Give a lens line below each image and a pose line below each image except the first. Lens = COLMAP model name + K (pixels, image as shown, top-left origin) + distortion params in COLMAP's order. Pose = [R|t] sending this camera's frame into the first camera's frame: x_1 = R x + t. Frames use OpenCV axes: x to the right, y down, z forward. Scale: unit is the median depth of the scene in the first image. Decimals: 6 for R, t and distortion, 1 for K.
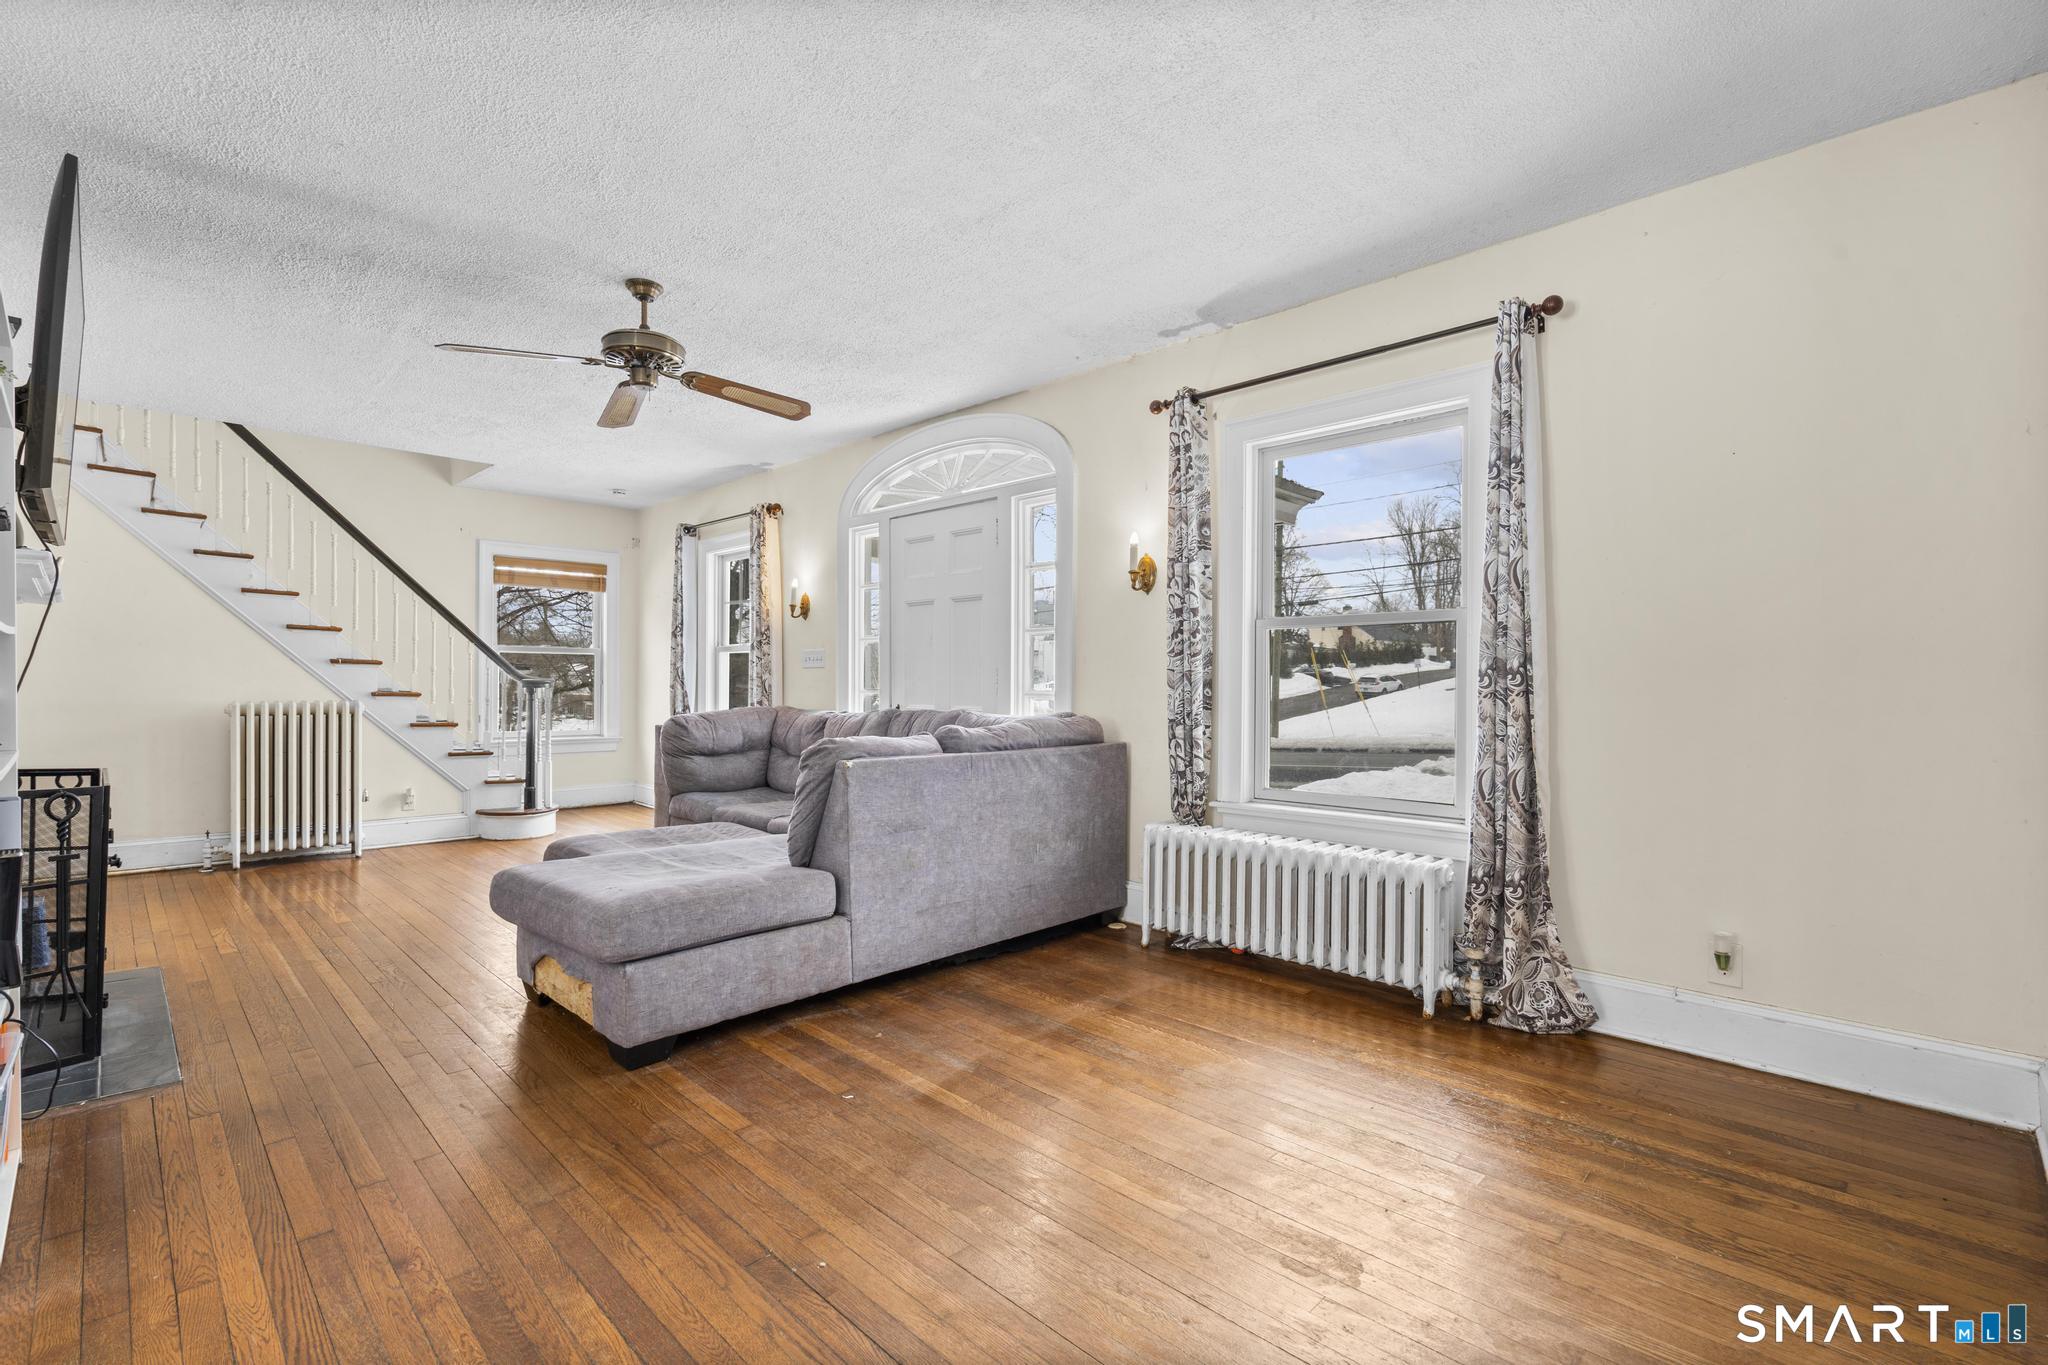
lens RADIAL K [[917.3, 0, 1020.5], [0, 917.3, 685.2], [0, 0, 1]] dist [-0.011417, 0.008295]
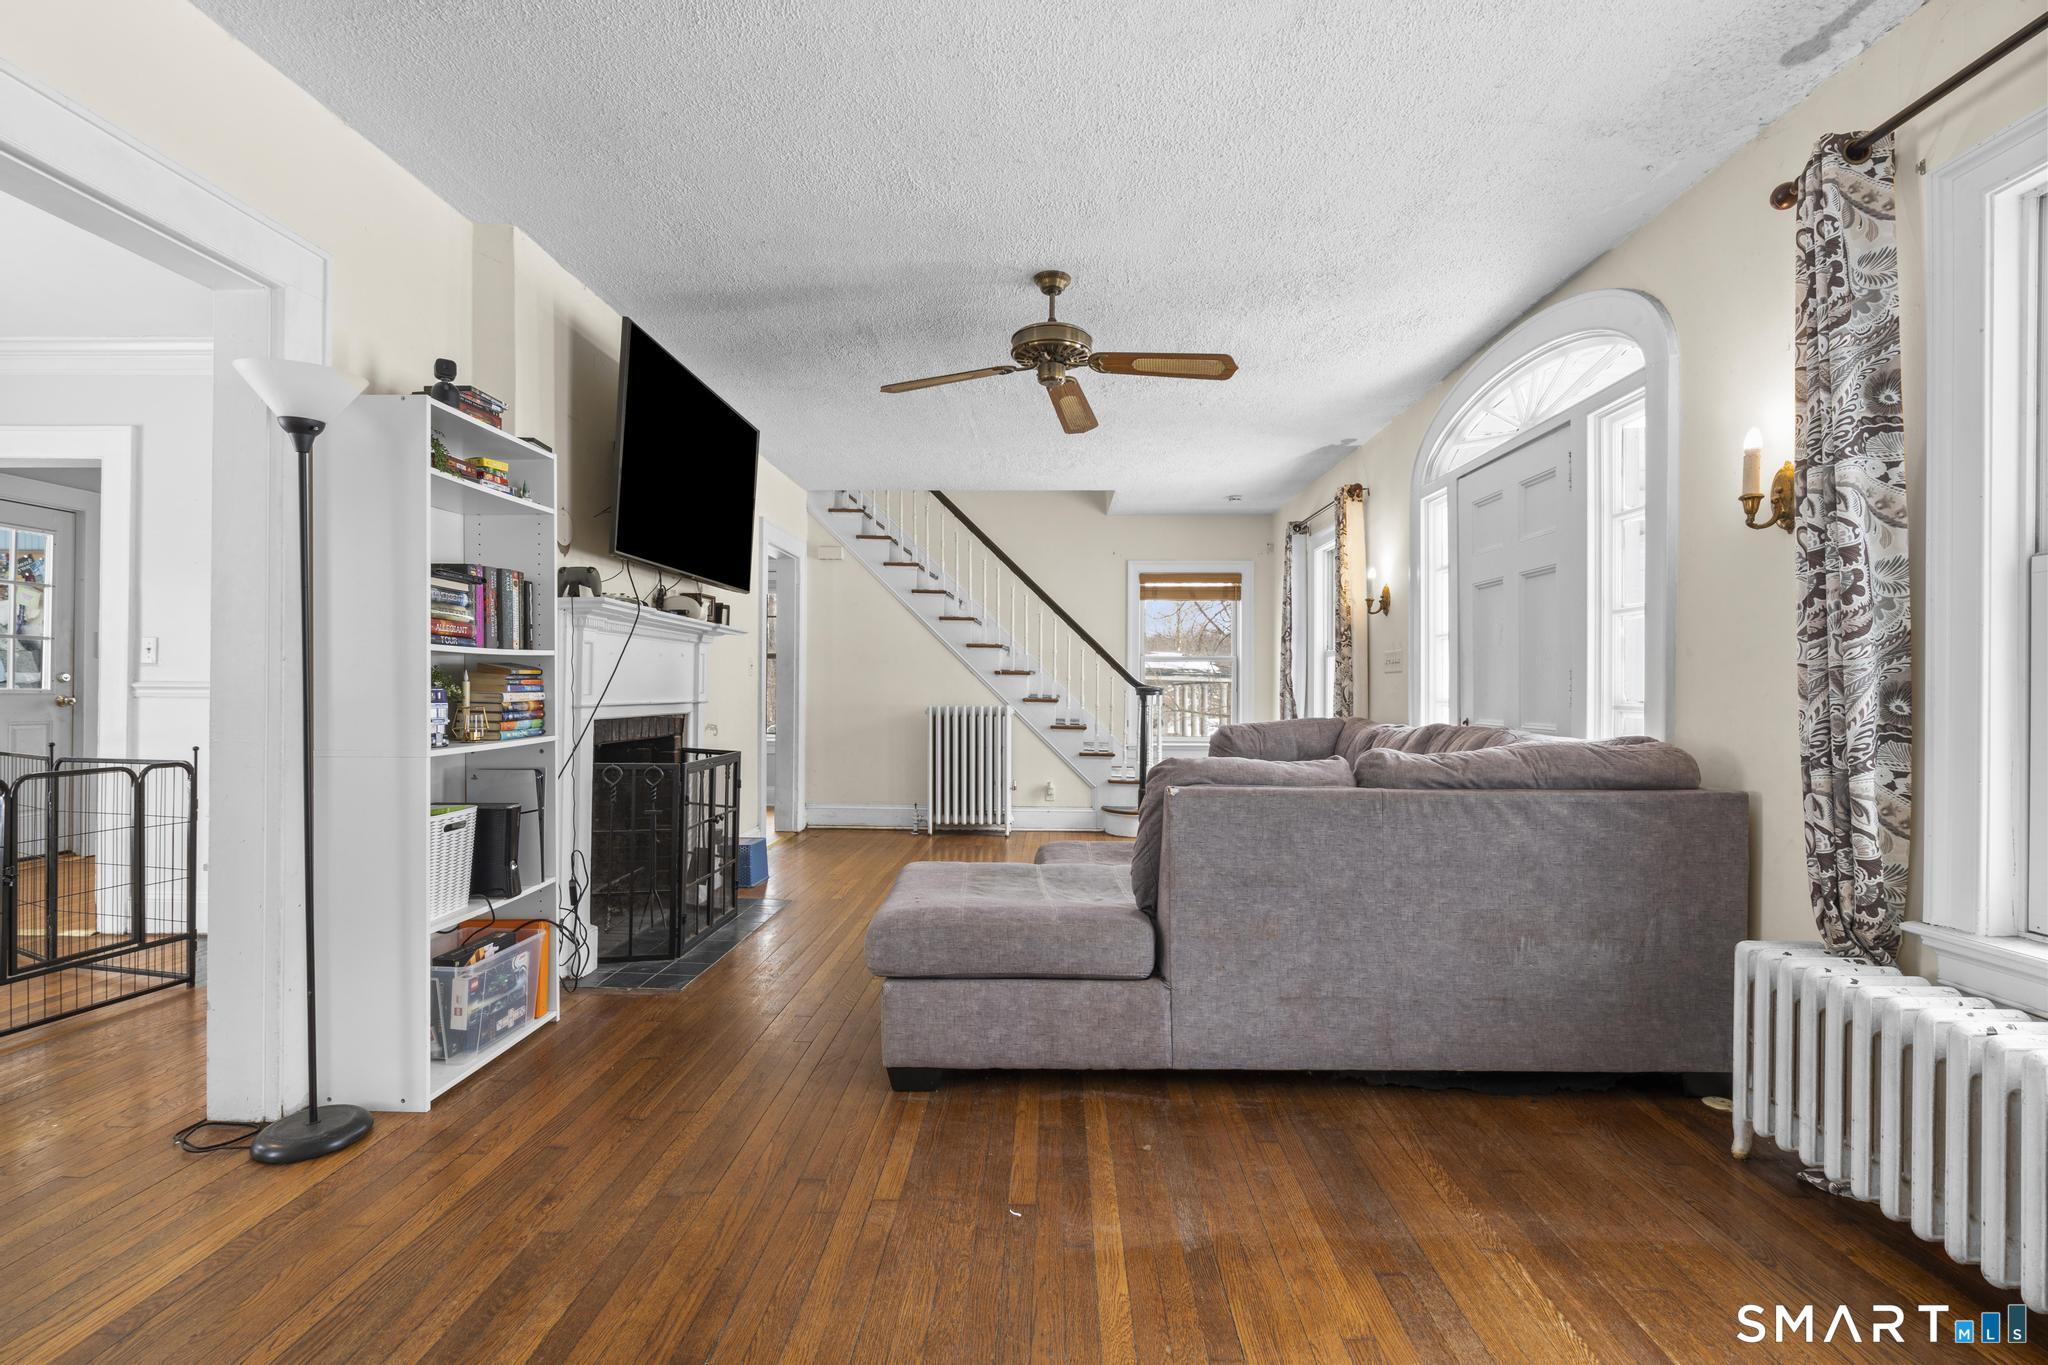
lens RADIAL K [[917.3, 0, 1020.5], [0, 917.3, 685.2], [0, 0, 1]] dist [-0.011417, 0.008295]
pose [[0.680600, -0.004162, -0.732644, 0.248747], [-0.003029, 0.999959, -0.008494, 0.001130], [0.732649, 0.008001, 0.680559, 0.293460]]
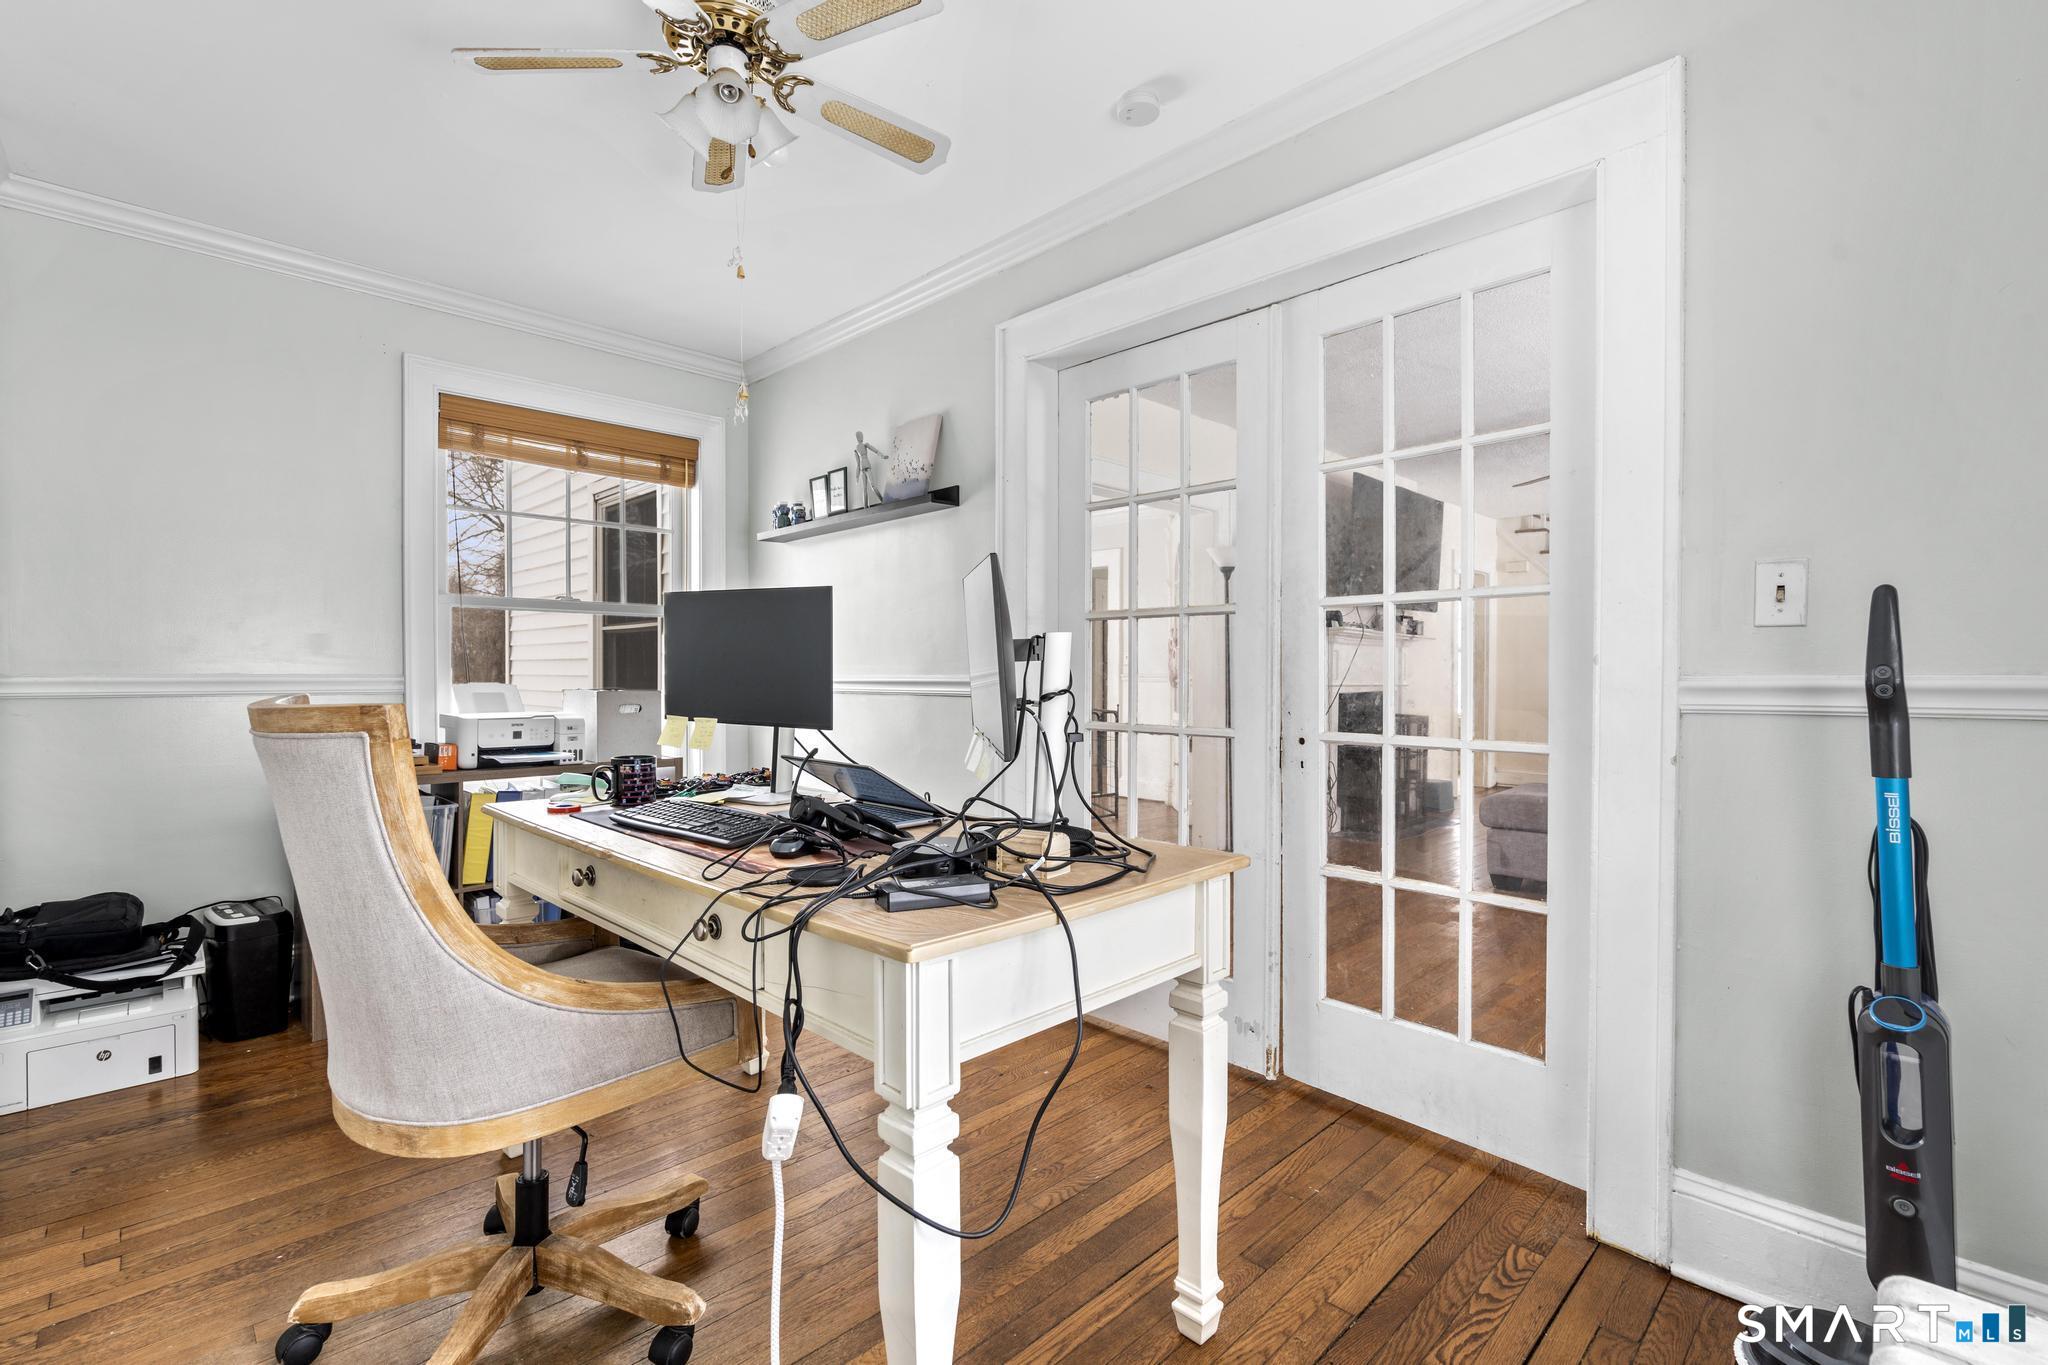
lens RADIAL K [[917.3, 0, 1020.5], [0, 917.3, 685.2], [0, 0, 1]] dist [-0.011417, 0.008295]
pose [[-0.009976, 0.006541, -0.999929, 0.918473], [-0.001802, 0.999977, 0.006559, 0.004433], [0.999949, 0.001867, -0.009964, 0.055748]]
